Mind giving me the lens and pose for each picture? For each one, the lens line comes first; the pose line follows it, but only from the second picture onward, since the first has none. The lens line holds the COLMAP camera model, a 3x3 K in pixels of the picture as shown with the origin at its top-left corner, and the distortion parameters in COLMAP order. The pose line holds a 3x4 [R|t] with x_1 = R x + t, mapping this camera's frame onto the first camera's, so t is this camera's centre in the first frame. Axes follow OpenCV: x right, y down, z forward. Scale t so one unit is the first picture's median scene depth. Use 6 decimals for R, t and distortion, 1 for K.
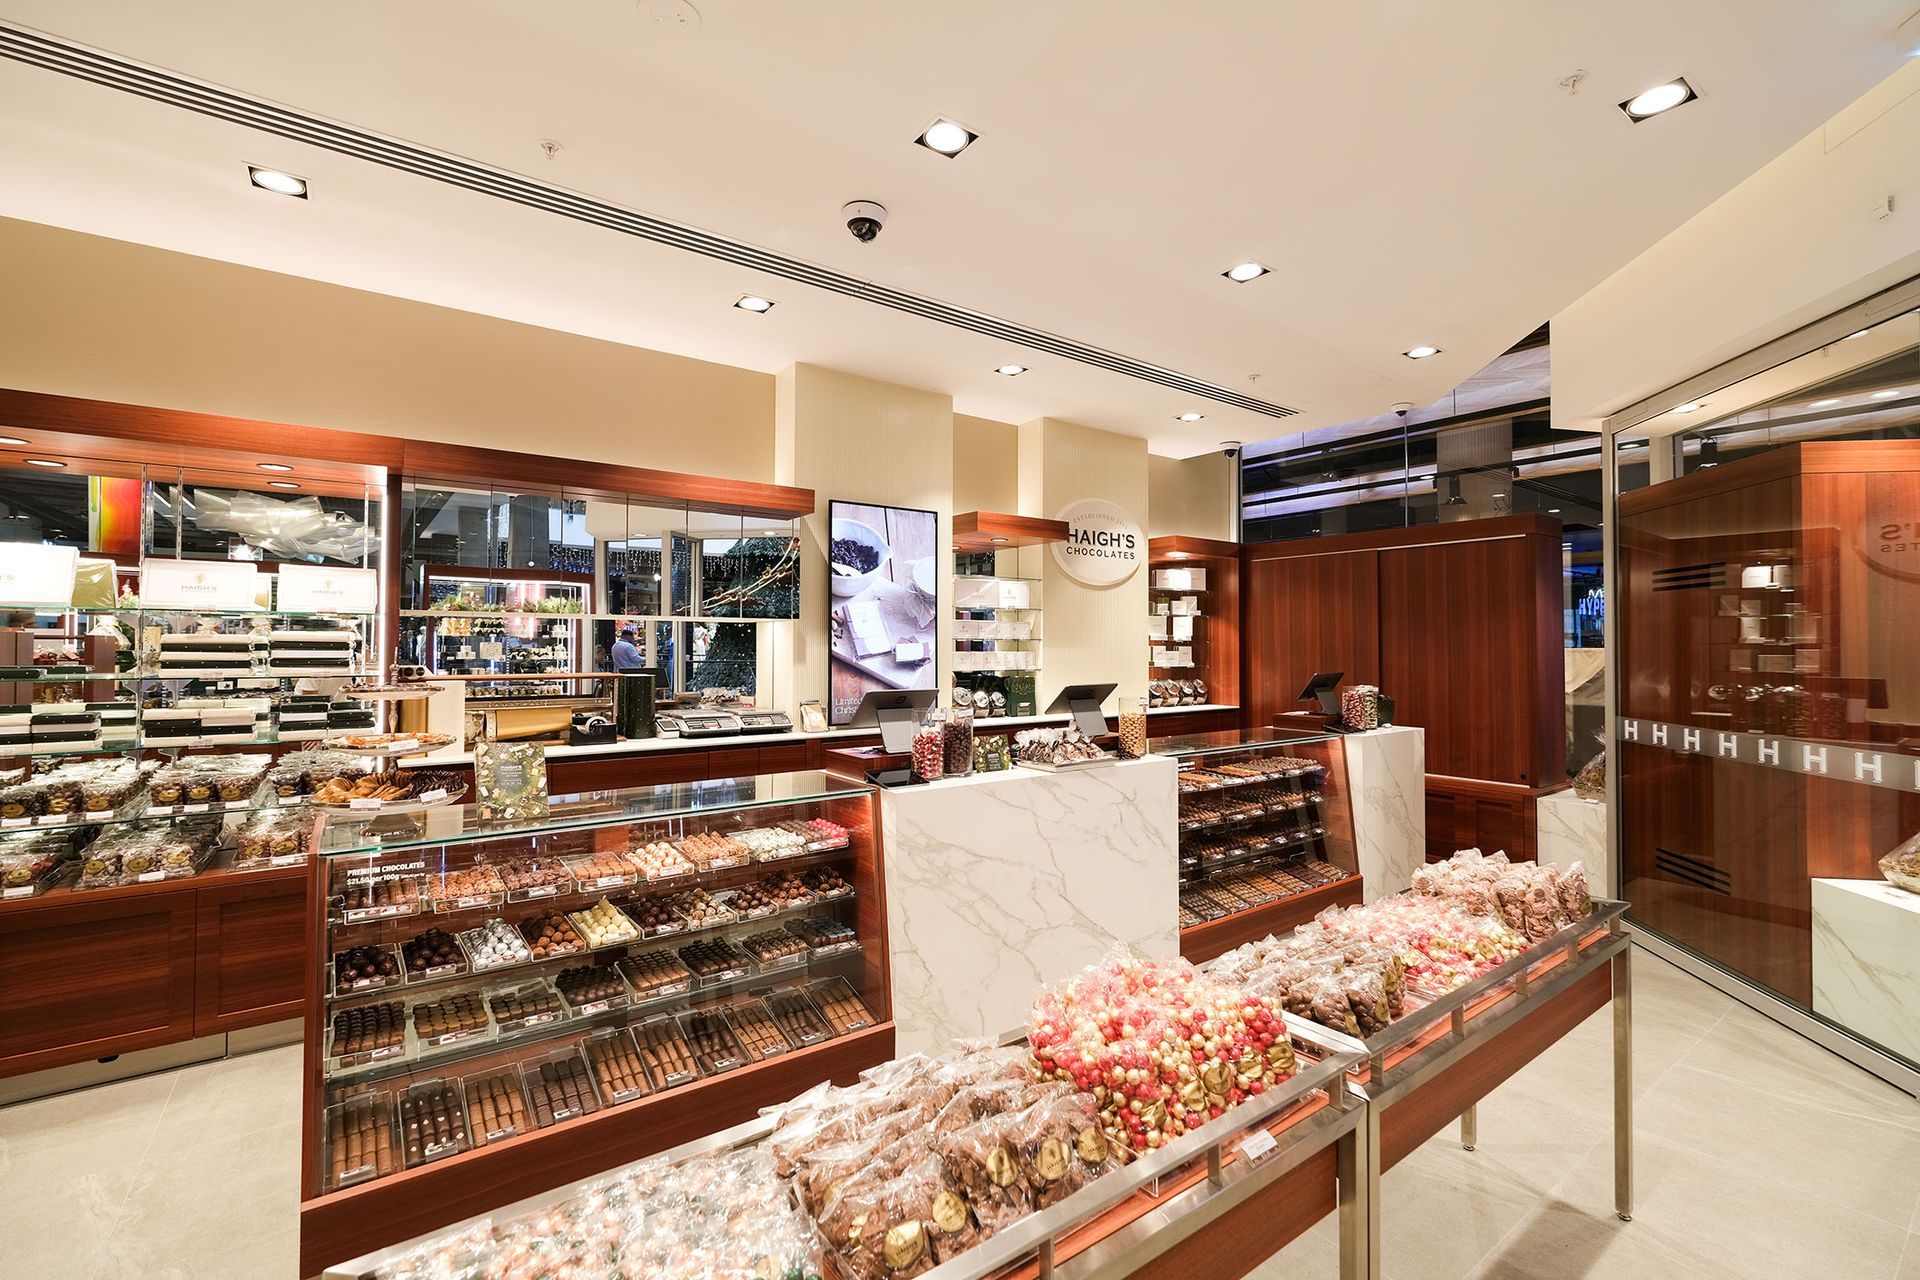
lens RADIAL K [[814.3, 0, 955.5], [0, 814.3, 647.5], [0, 0, 1]] dist [-0.000385, 0.000008]
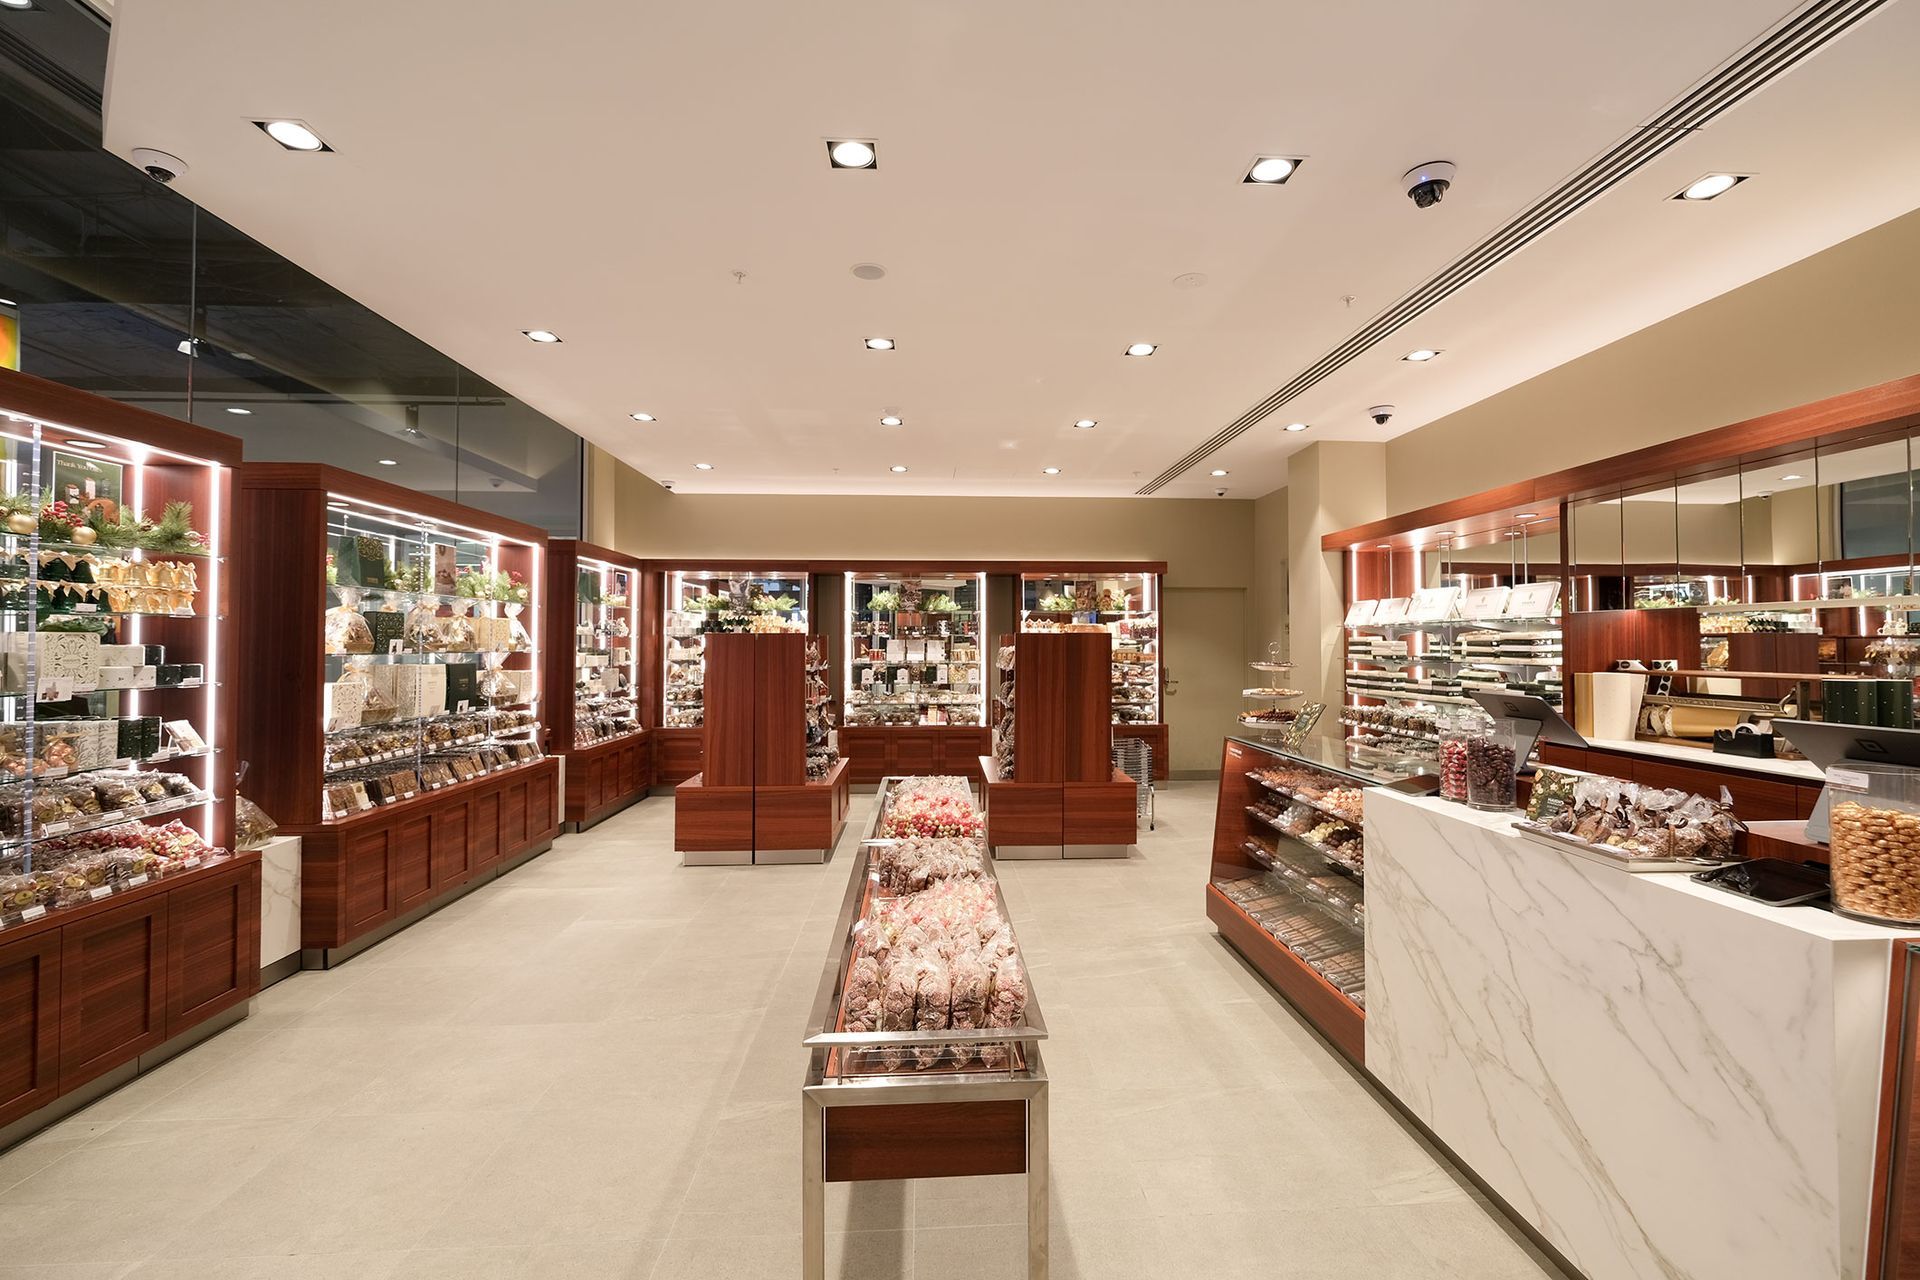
lens RADIAL K [[829.5, 0, 977.5], [0, 829.5, 626.6], [0, 0, 1]] dist [-0.004616, -0.000103]
pose [[-0.531430, -0.018673, -0.846896, 0.512231], [0.001329, 0.999737, -0.022877, 0.001165], [0.847101, -0.013283, -0.531266, 0.557442]]
